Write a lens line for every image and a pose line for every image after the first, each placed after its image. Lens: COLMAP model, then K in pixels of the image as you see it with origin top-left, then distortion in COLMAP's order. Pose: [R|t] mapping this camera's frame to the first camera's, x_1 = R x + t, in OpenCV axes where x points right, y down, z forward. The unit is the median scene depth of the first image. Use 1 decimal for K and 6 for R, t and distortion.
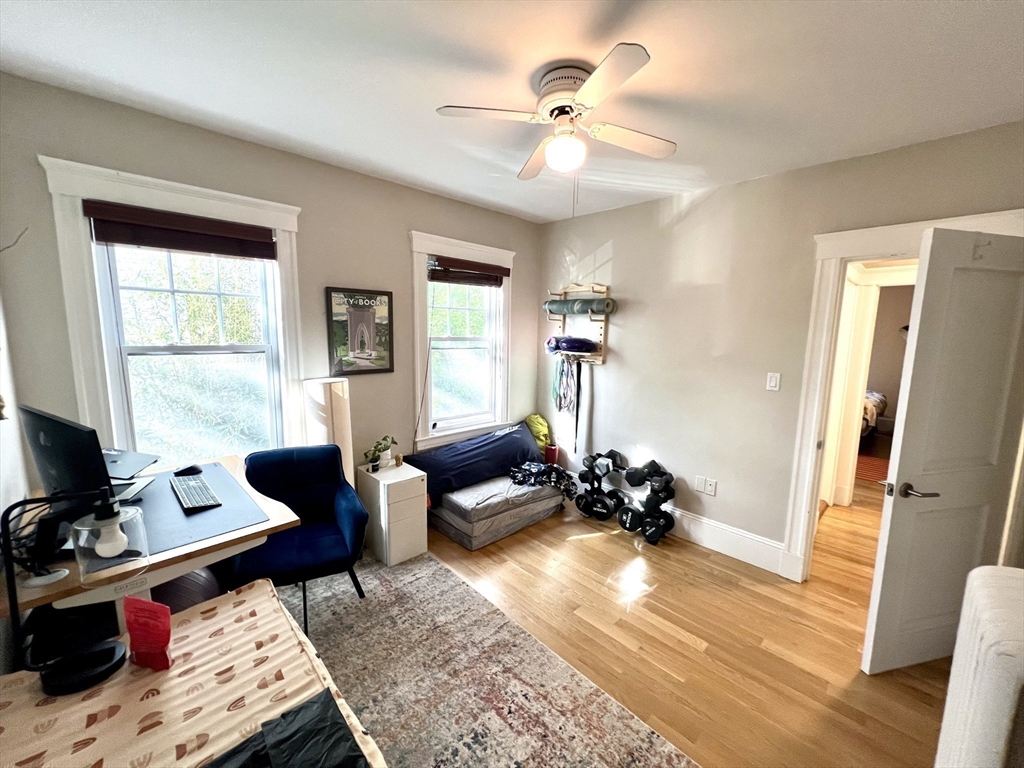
lens RADIAL K [[409.1, 0, 512.0], [0, 409.1, 384.0], [0, 0, 1]] dist [0.000142, -0.000199]
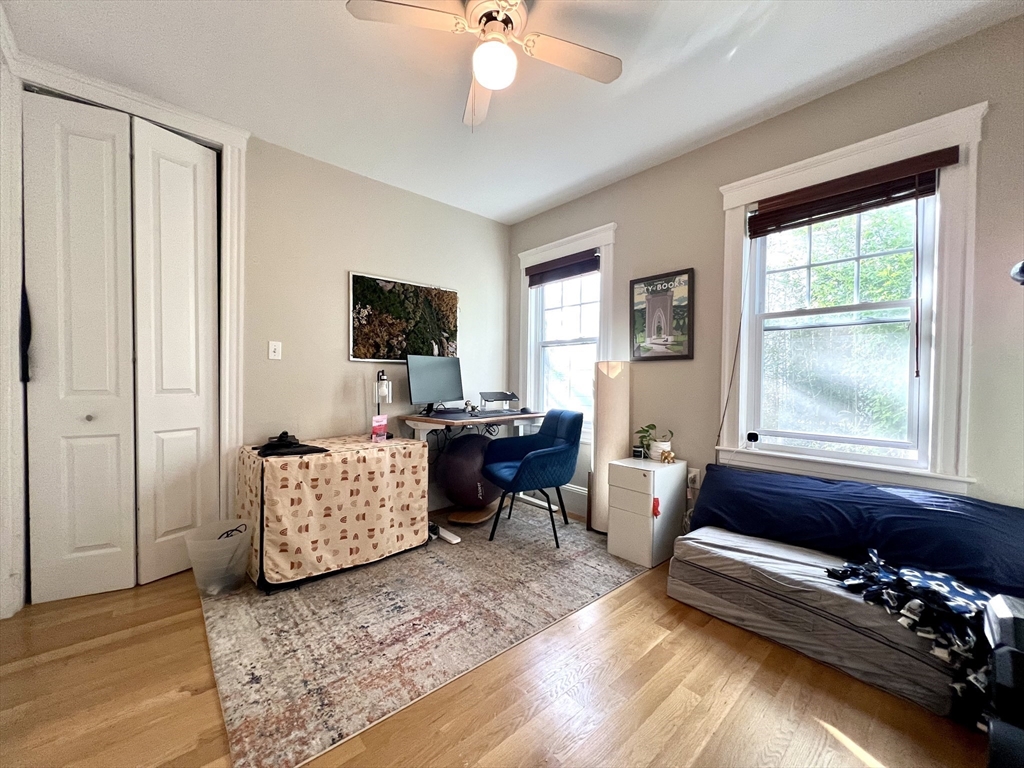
lens RADIAL K [[409.1, 0, 512.0], [0, 409.1, 384.0], [0, 0, 1]] dist [0.000142, -0.000199]
pose [[-0.031448, -0.005737, -0.999489, 0.647736], [-0.139275, 0.990253, -0.001301, 0.085056], [0.989754, 0.139163, -0.031941, 0.728636]]
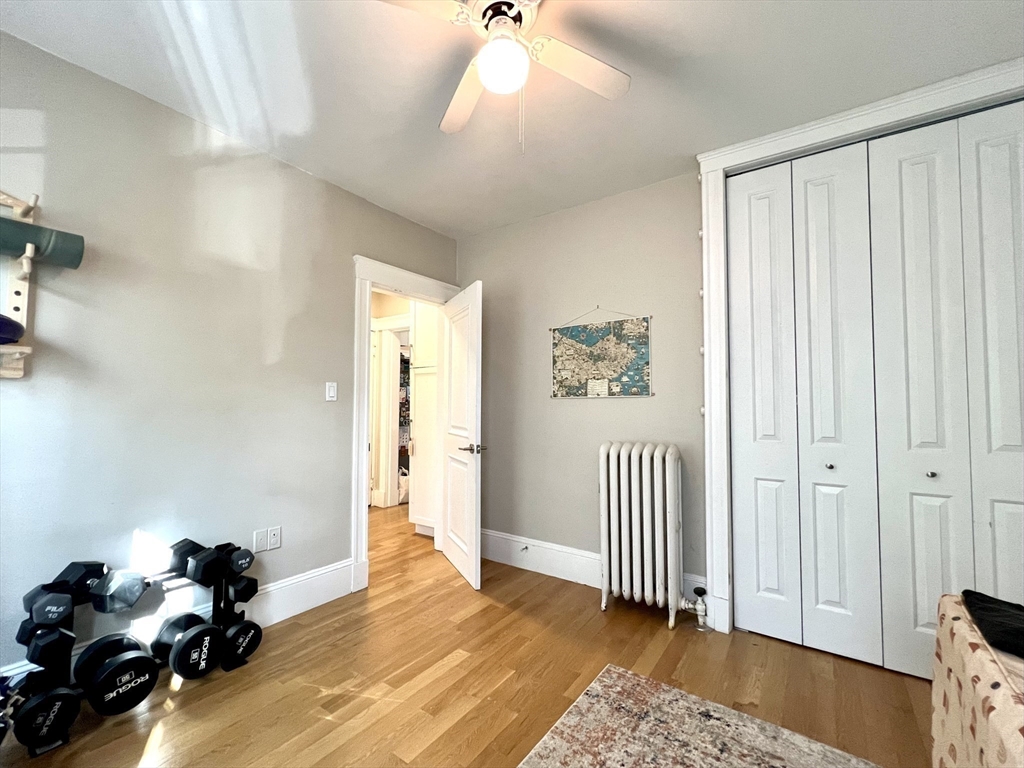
lens RADIAL K [[440.8, 0, 512.0], [0, 440.8, 384.0], [0, 0, 1]] dist [-0.000024, -0.000071]
pose [[-0.187253, 0.022408, 0.982056, -0.430939], [0.118395, 0.992967, -0.000082, 0.025845], [-0.975151, 0.116255, -0.188589, 0.758055]]
